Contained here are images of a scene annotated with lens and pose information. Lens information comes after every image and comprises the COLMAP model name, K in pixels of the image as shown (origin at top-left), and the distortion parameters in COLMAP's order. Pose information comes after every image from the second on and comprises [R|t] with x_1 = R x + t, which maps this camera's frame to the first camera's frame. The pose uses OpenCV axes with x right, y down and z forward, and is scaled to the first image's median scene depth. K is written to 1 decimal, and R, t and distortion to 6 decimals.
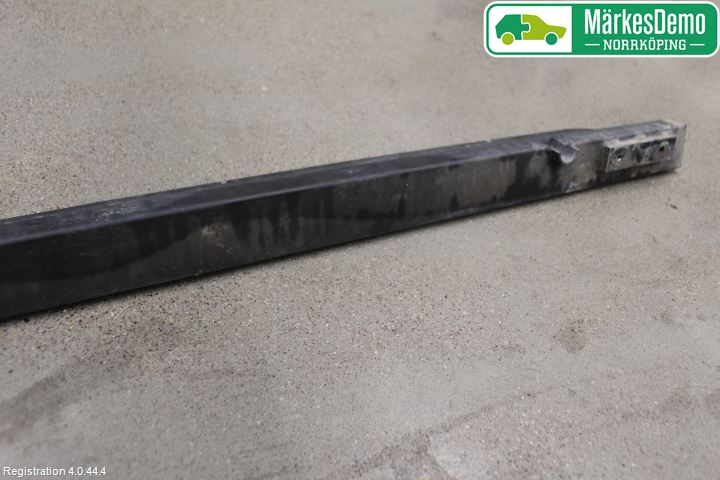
lens RADIAL K [[603.8, 0, 361.5], [0, 603.8, 218.9], [0, 0, 1]] dist [-0.157784, 0.132237]
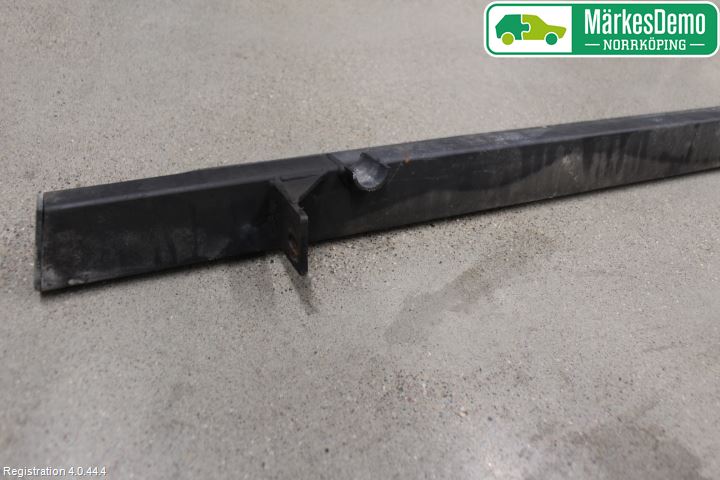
lens RADIAL K [[603.8, 0, 361.5], [0, 603.8, 218.9], [0, 0, 1]] dist [-0.157784, 0.132237]
pose [[0.995906, 0.029565, -0.085418, -0.560862], [-0.029239, 0.999560, 0.005070, 0.144500], [0.085530, -0.002552, 0.996332, -0.219685]]
